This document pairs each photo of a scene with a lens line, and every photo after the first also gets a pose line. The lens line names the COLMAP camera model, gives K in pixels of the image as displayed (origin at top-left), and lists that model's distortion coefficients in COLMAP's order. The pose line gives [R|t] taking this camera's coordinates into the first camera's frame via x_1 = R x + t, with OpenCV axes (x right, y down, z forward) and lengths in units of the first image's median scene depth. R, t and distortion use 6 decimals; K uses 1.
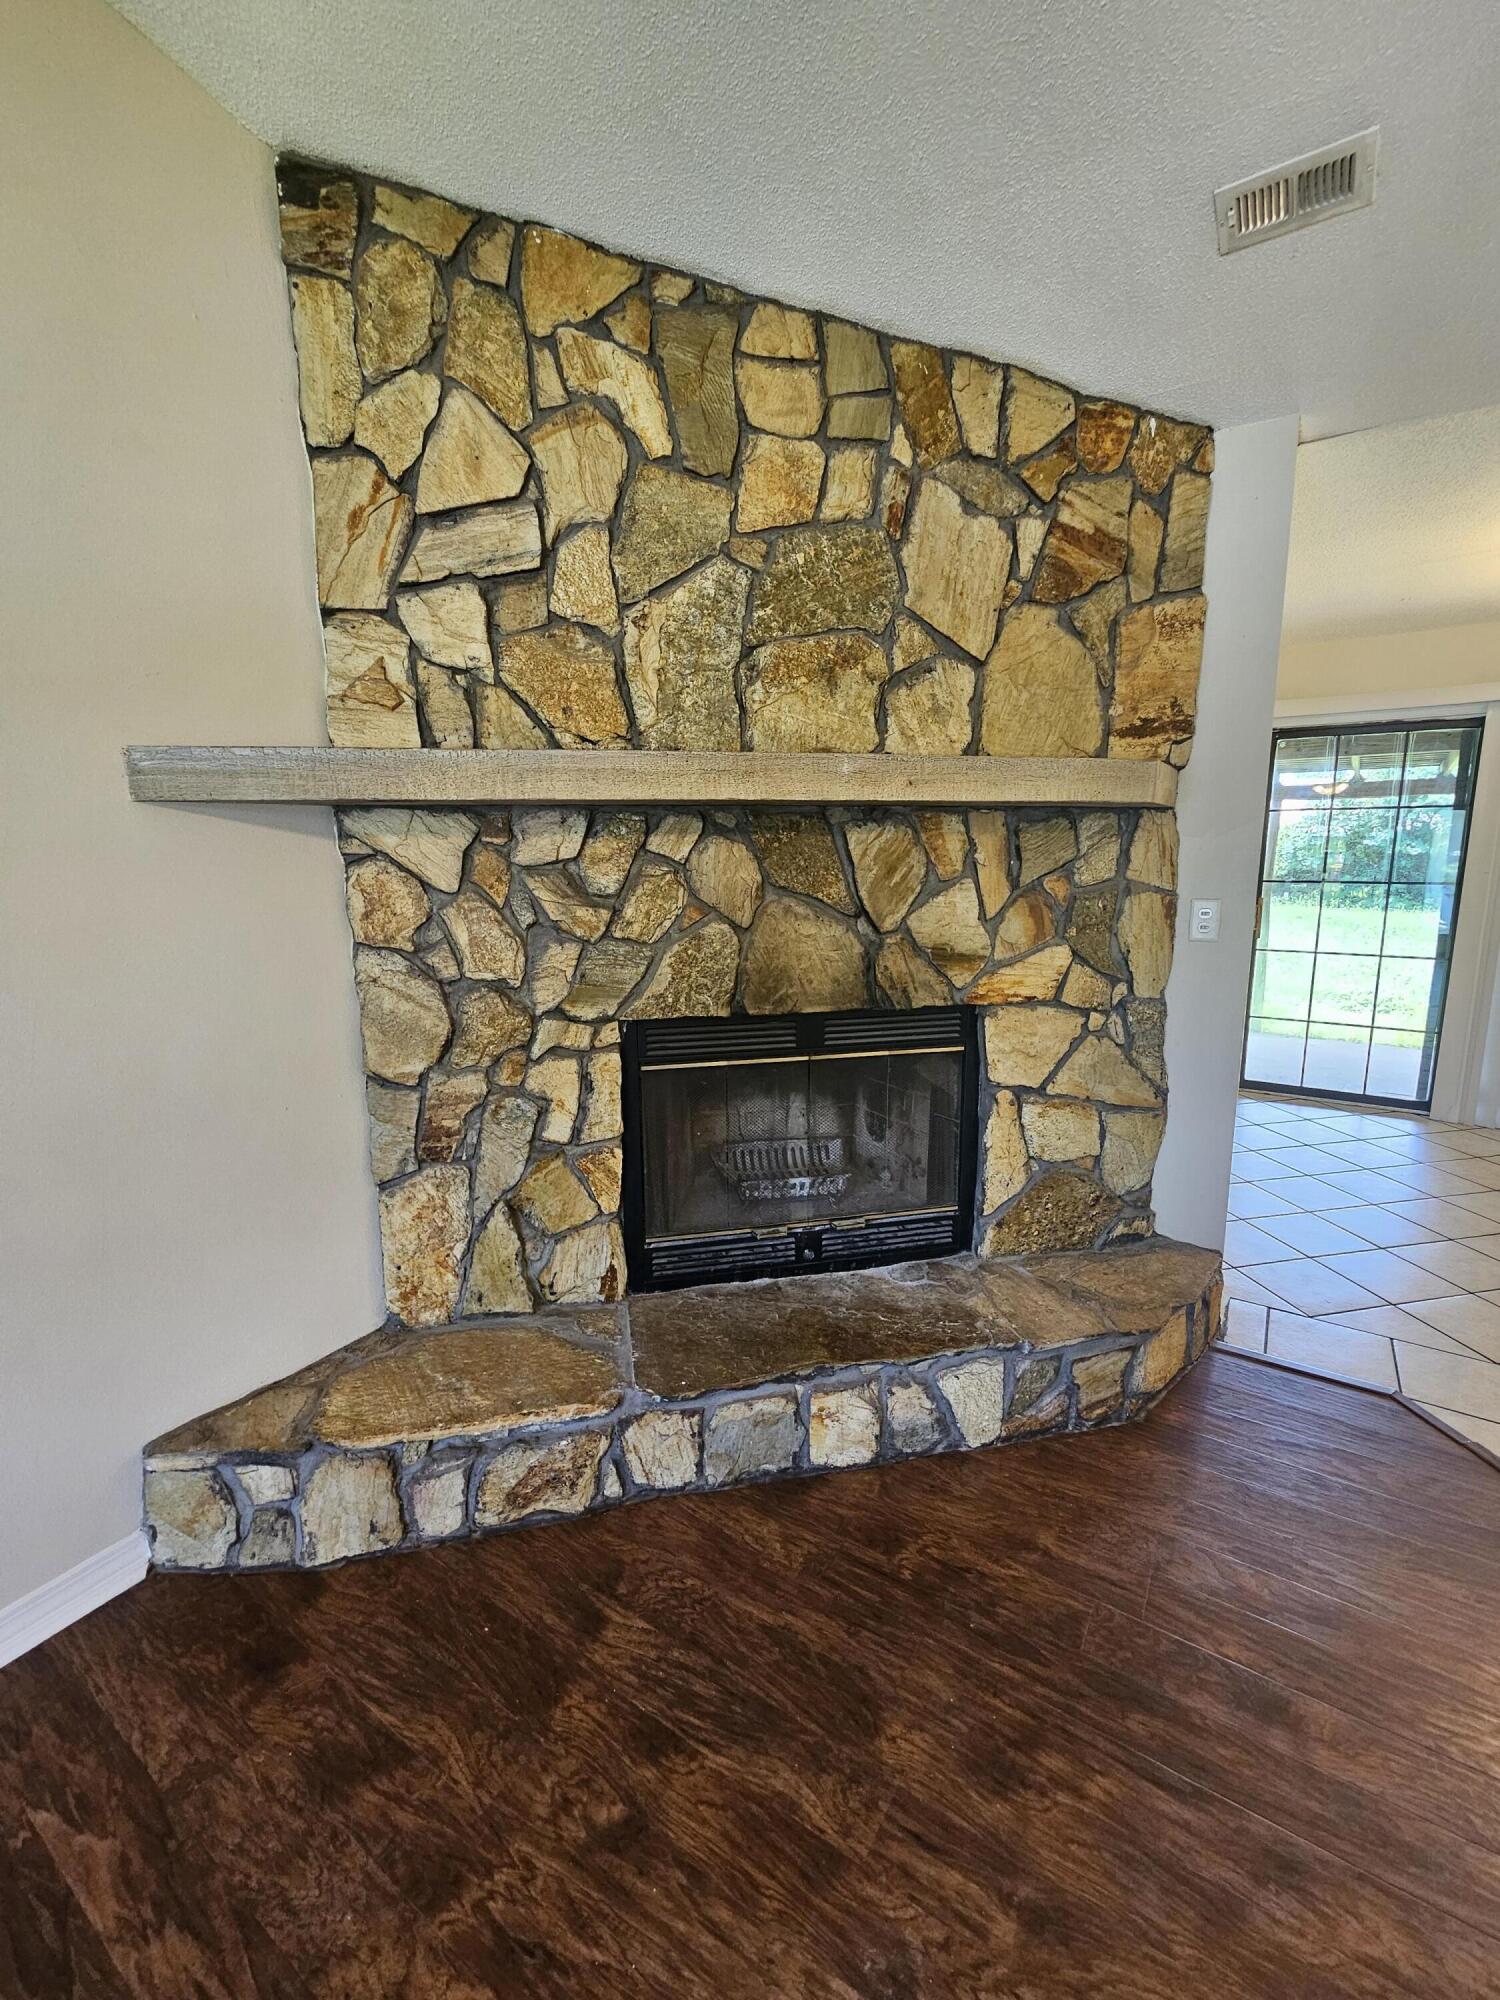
lens RADIAL K [[823.3, 0, 752.6], [0, 823.3, 987.3], [0, 0, 1]] dist [-0.002131, -0.000930]
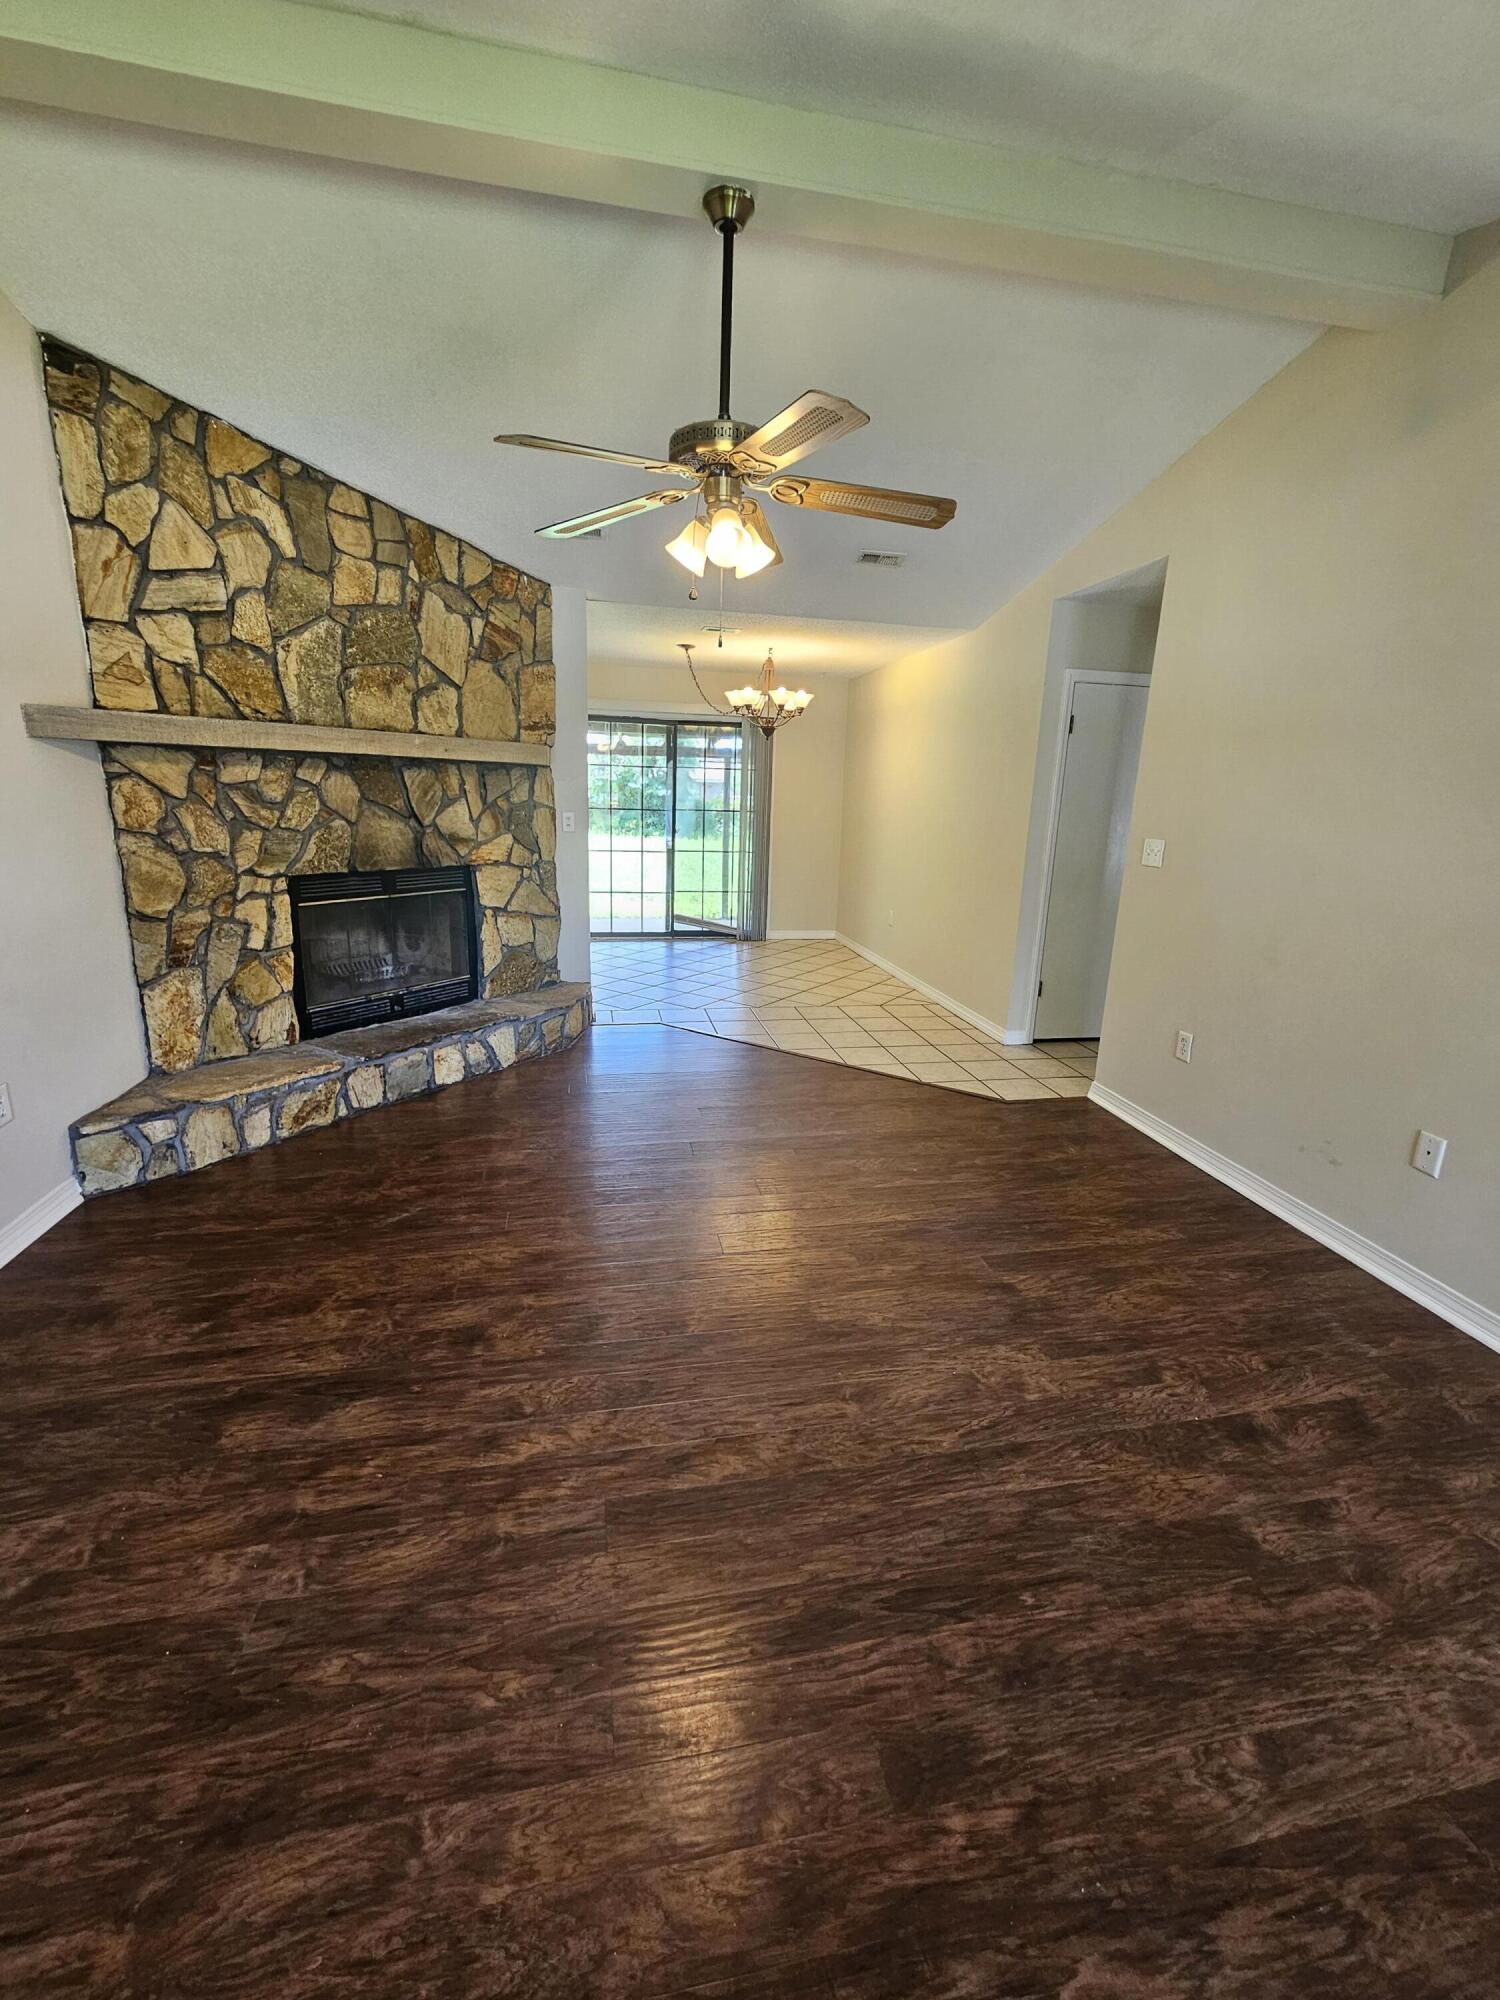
lens RADIAL K [[823.3, 0, 752.6], [0, 823.3, 987.3], [0, 0, 1]] dist [-0.002131, -0.000930]
pose [[0.713285, -0.132529, 0.688230, -0.724551], [0.078740, 0.990896, 0.109206, 0.169682], [-0.696438, -0.023704, 0.717226, -0.989034]]
